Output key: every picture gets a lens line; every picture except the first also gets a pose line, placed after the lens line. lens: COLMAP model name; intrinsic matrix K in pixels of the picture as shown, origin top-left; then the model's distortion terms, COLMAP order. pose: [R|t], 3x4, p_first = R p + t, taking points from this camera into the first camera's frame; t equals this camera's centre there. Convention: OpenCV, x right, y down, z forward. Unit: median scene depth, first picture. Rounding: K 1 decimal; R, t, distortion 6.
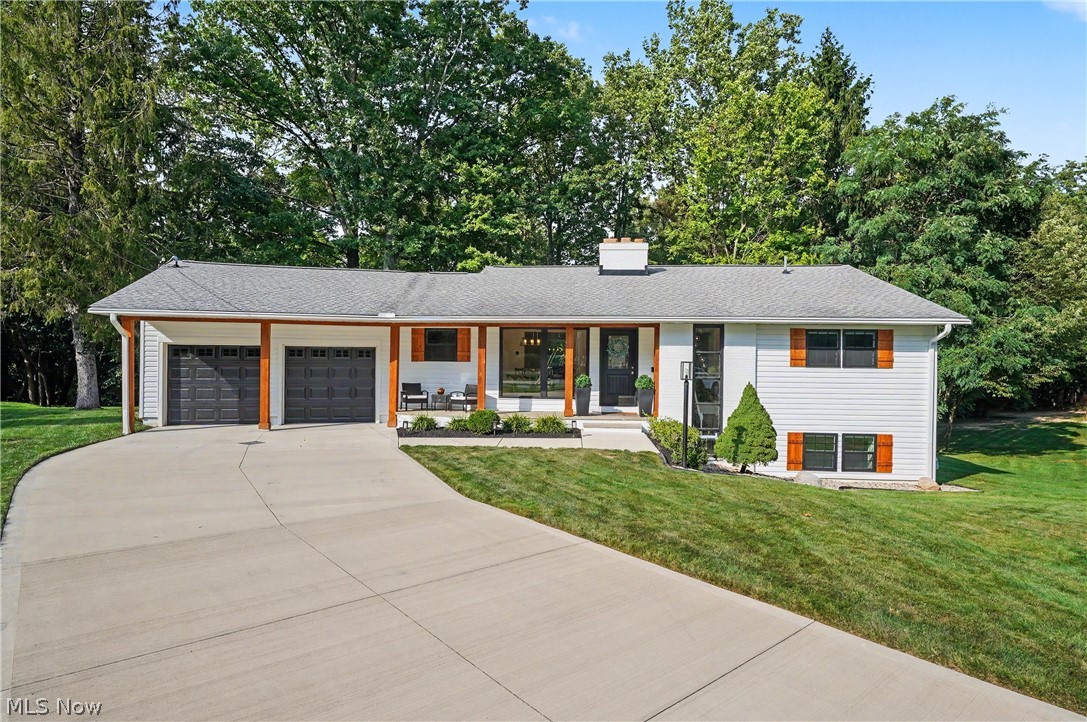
lens RADIAL K [[600.3, 0, 543.3], [0, 600.3, 362.8], [0, 0, 1]] dist [-0.026757, -0.000611]
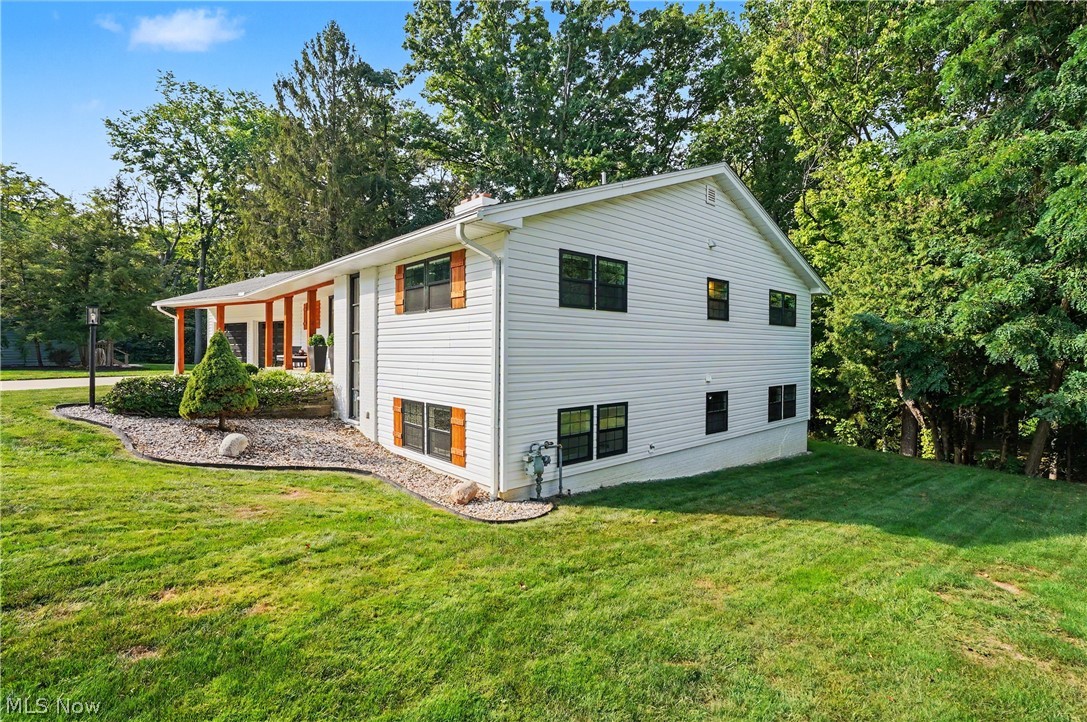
lens RADIAL K [[500.0, 0, 538.7], [0, 500.0, 354.2], [0, 0, 1]] dist [-0.000337, -0.000793]
pose [[0.724313, -0.001853, -0.689469, 1.007289], [0.003292, 0.999994, 0.000771, 0.059158], [0.689464, -0.002828, 0.724315, 0.648592]]
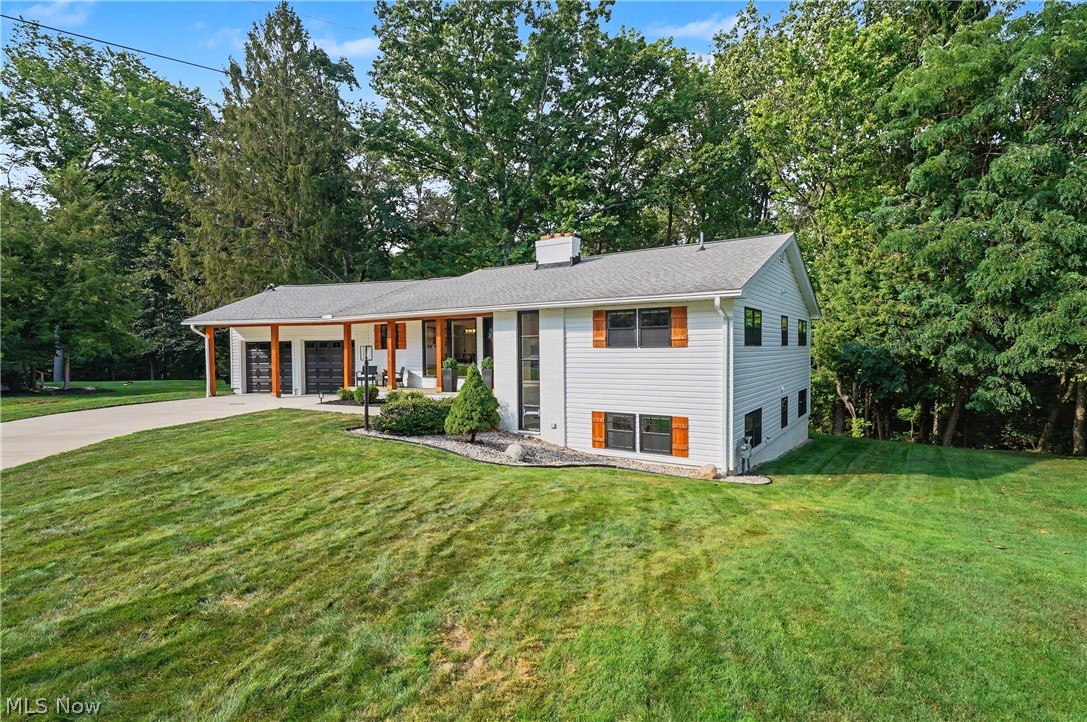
lens RADIAL K [[545.1, 0, 548.9], [0, 545.1, 368.2], [0, 0, 1]] dist [0.005776, 0.000360]
pose [[0.874869, -0.002769, -0.484352, 0.801648], [0.019281, 0.999390, 0.029113, 0.013031], [0.483976, -0.034809, 0.874388, 0.137419]]
